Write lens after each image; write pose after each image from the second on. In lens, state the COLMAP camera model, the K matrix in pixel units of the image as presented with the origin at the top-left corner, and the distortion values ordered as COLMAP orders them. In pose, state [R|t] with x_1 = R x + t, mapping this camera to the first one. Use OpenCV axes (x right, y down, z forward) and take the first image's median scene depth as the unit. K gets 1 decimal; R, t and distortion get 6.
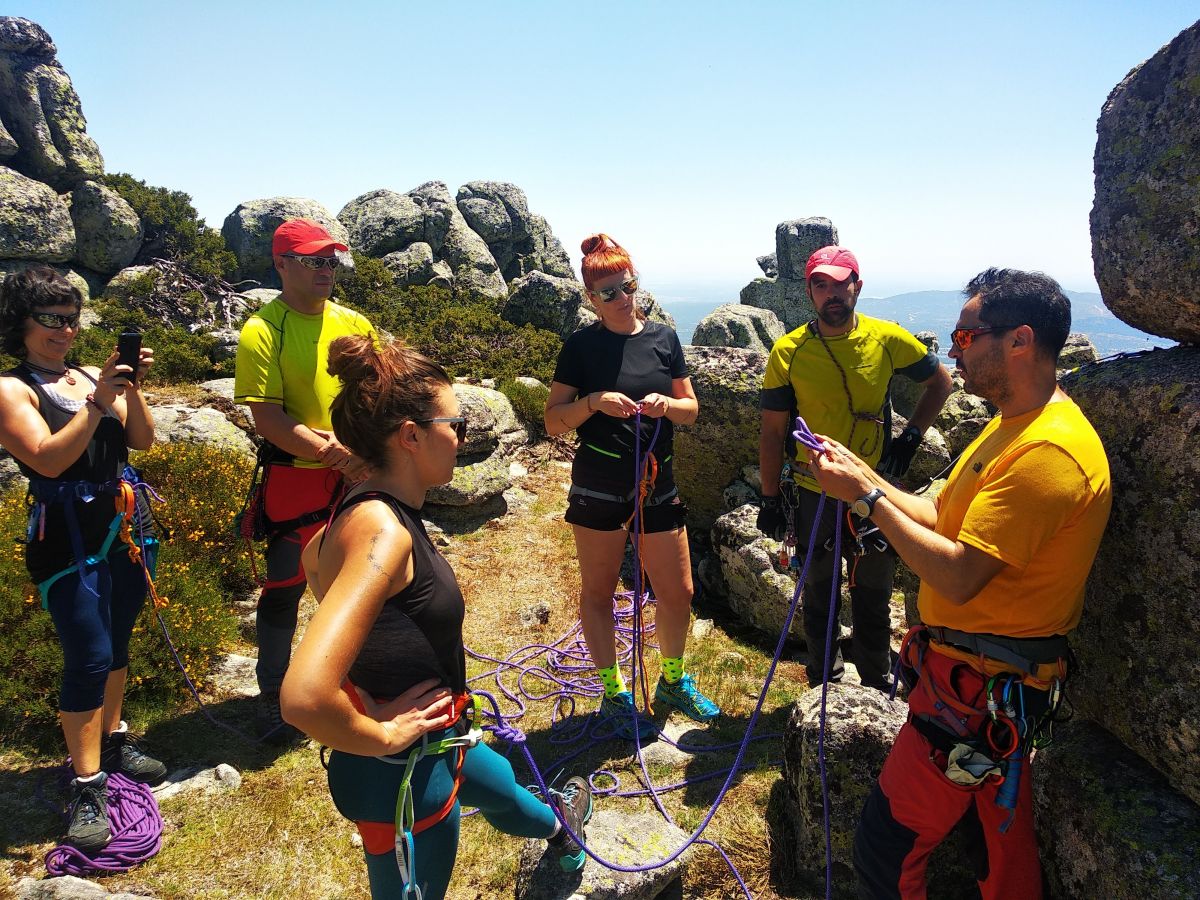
lens RADIAL K [[925.3, 0, 598.3], [0, 925.3, 434.1], [0, 0, 1]] dist [0.057101, -0.080275]
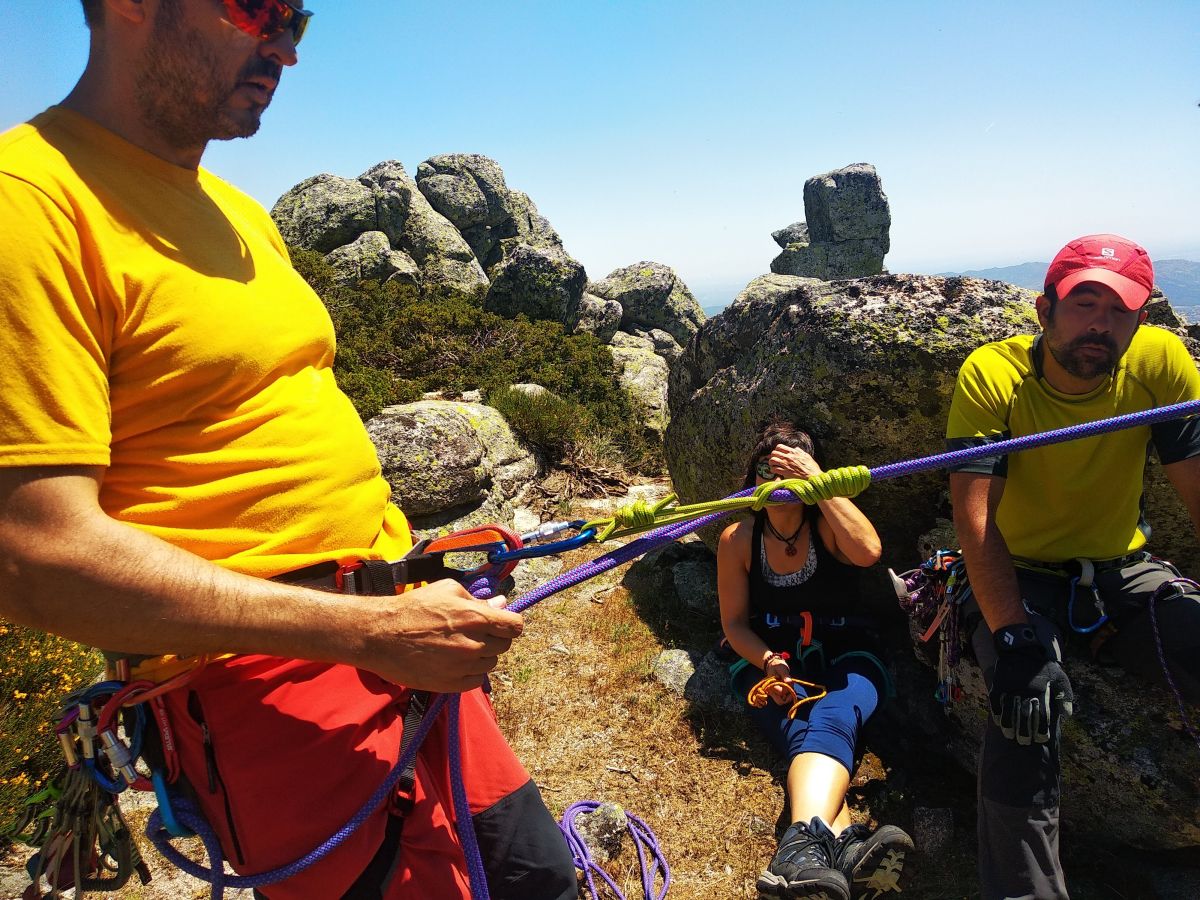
lens RADIAL K [[925.3, 0, 598.3], [0, 925.3, 434.1], [0, 0, 1]] dist [0.057101, -0.080275]
pose [[0.995505, -0.094658, 0.003203, -0.020186], [0.094699, 0.995361, -0.017002, -0.003798], [-0.001578, 0.017228, 0.999850, 0.212770]]
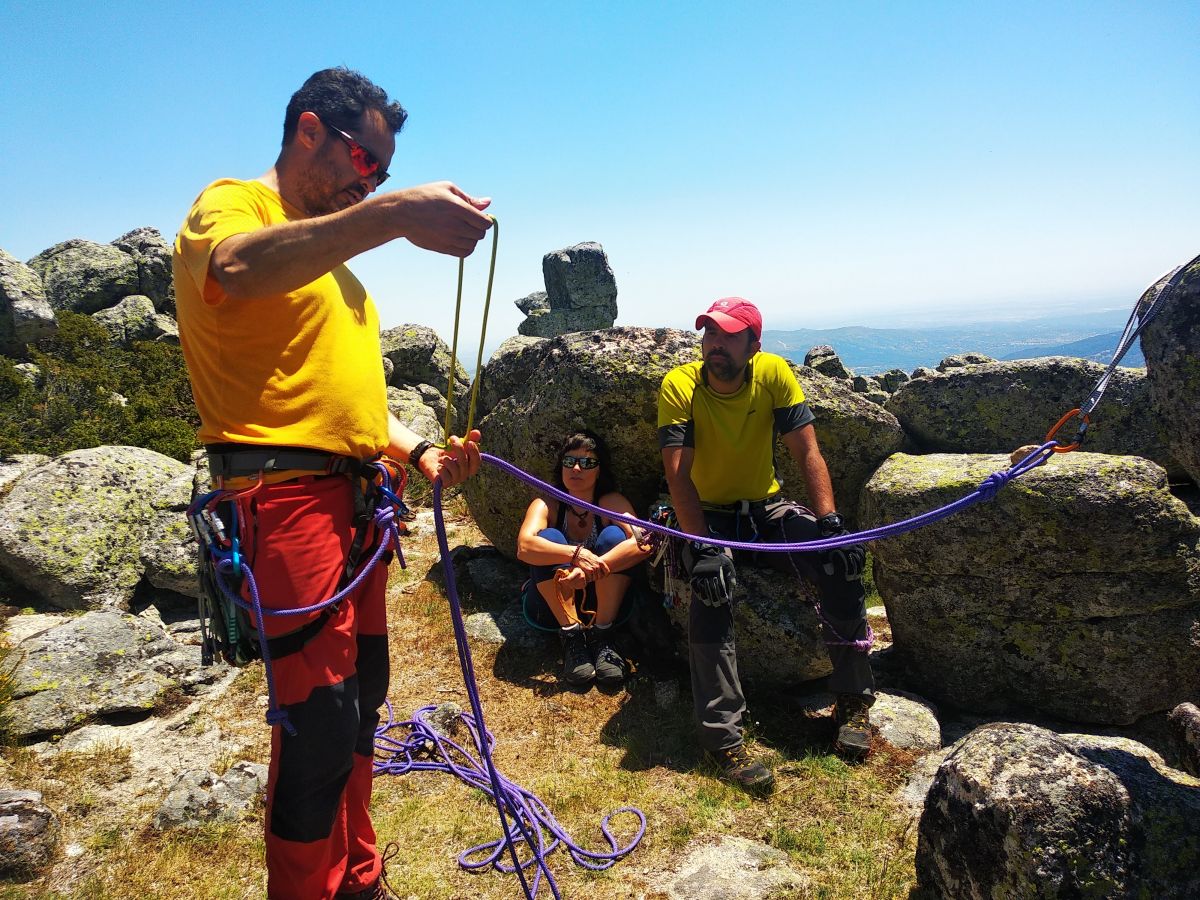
lens RADIAL K [[925.3, 0, 598.3], [0, 925.3, 434.1], [0, 0, 1]] dist [0.057101, -0.080275]
pose [[0.951660, -0.127760, 0.279321, -0.051132], [0.148310, 0.987486, -0.053629, 0.015899], [-0.268974, 0.092463, 0.958699, 0.122708]]
